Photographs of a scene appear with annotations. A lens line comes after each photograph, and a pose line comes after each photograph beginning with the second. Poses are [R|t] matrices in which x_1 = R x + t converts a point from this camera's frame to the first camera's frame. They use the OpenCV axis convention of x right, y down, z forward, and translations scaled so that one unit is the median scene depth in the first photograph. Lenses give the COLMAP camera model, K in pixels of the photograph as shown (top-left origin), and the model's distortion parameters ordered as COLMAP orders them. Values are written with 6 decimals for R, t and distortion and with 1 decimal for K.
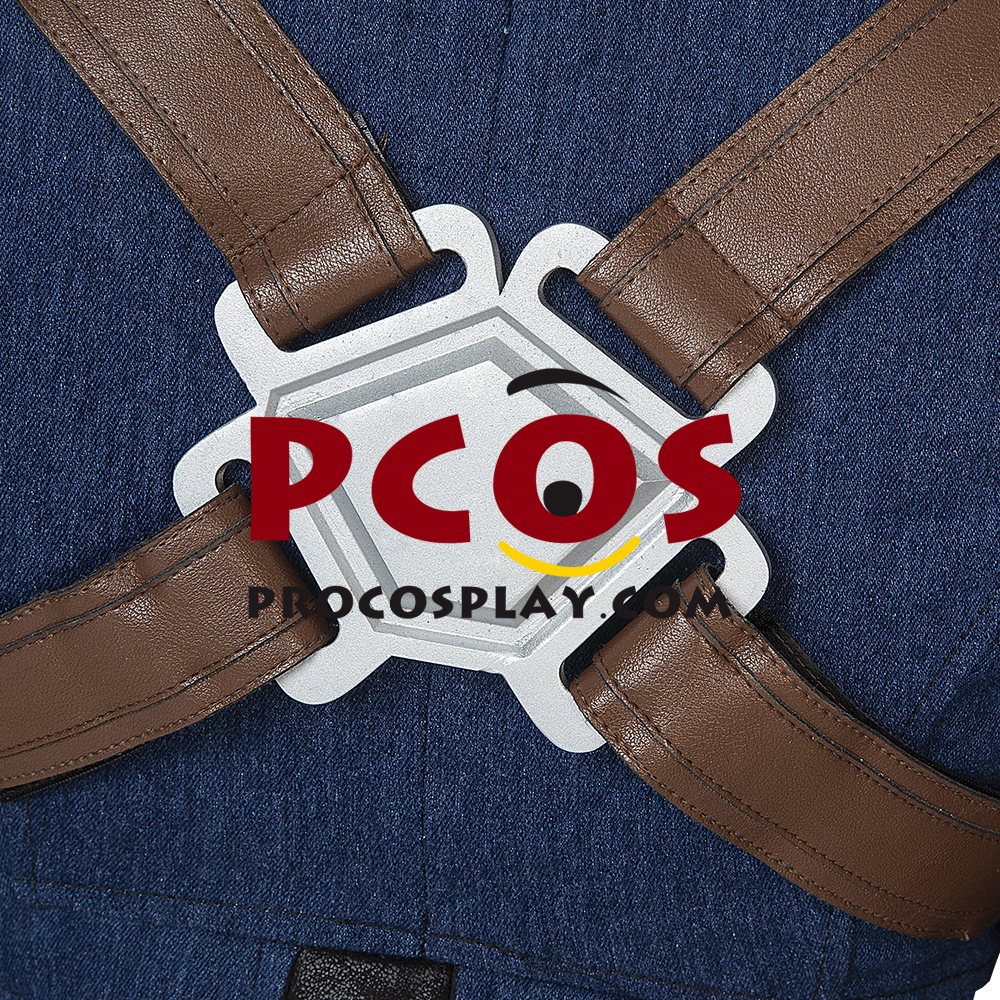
lens RADIAL K [[3360.9, 0, 504.6], [0, 3360.9, 505.6], [0, 0, 1]] dist [0.130634, 0.000000]
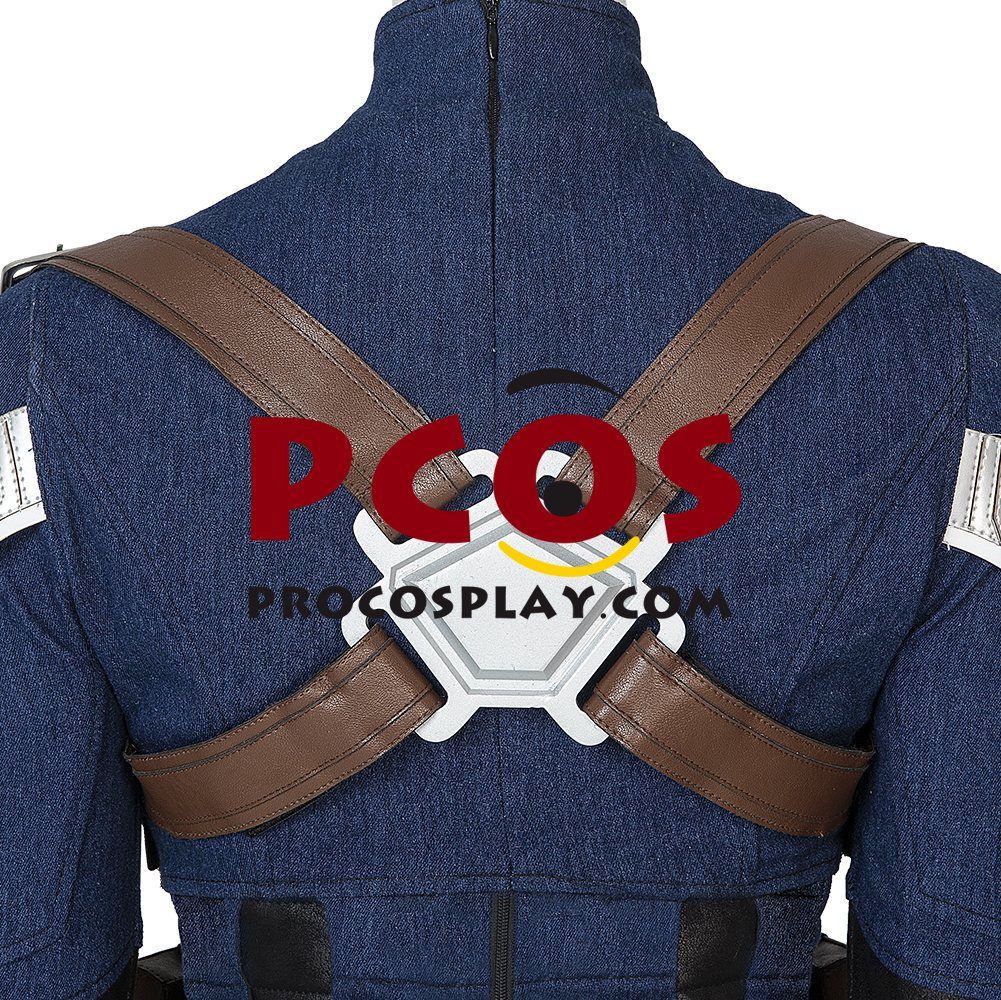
lens RADIAL K [[3364.3, 0, 496.8], [0, 3364.3, 498.3], [0, 0, 1]] dist [0.130634, 0.000000]
pose [[0.987120, -0.139822, 0.077750, -0.146211], [0.145568, 0.986583, -0.073920, 0.068237], [-0.066371, 0.084286, 0.994229, -0.761104]]
